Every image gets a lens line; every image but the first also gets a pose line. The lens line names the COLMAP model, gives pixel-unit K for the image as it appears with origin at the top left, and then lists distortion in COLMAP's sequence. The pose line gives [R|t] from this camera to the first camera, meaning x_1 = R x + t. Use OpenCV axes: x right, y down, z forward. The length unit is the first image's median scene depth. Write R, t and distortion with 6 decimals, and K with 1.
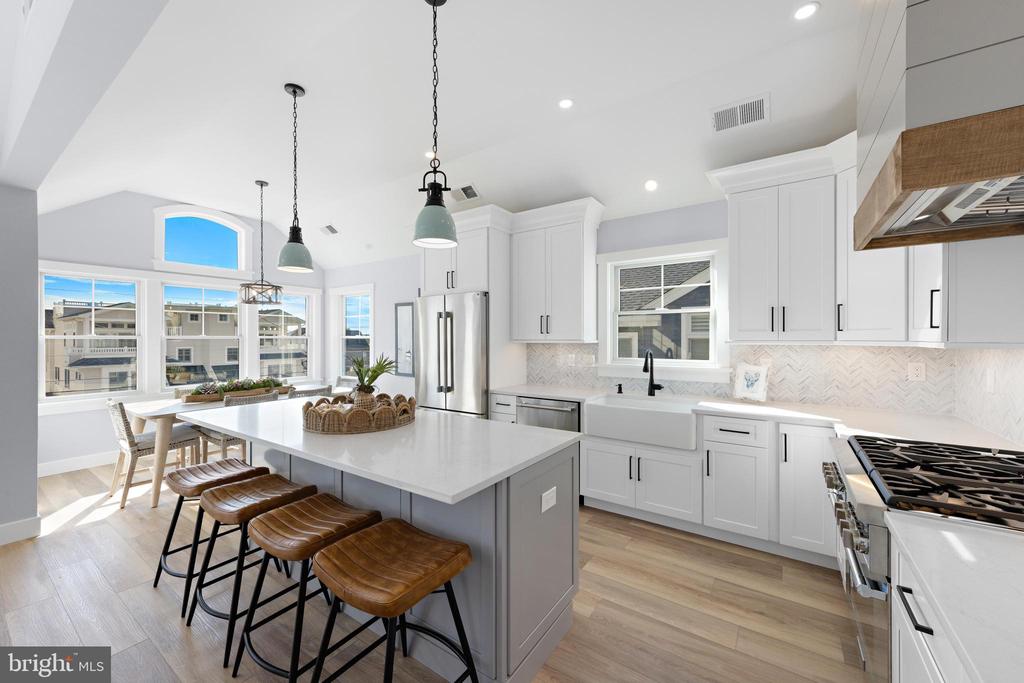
lens RADIAL K [[392.8, 0, 515.8], [0, 392.8, 339.2], [0, 0, 1]] dist [0.001380, -0.000012]
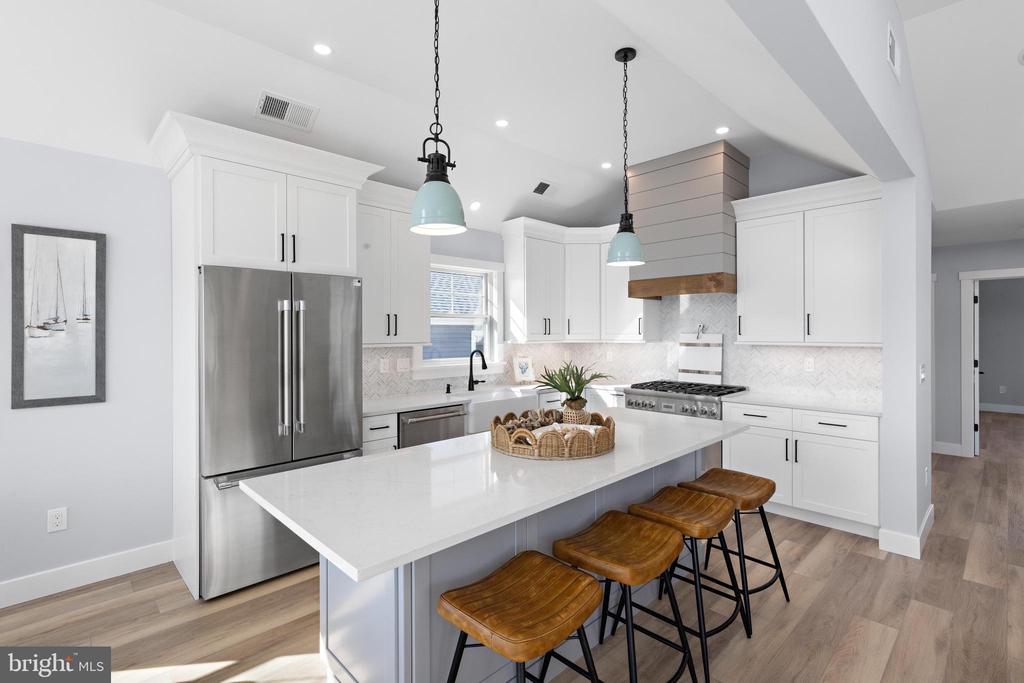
lens RADIAL K [[477.4, 0, 513.4], [0, 477.4, 333.4], [0, 0, 1]] dist [0.001869, 0.000237]
pose [[0.201468, -0.000014, 0.979495, -0.991443], [0.005933, 0.999982, -0.001206, -0.018586], [-0.979477, 0.006054, 0.201465, 0.611110]]
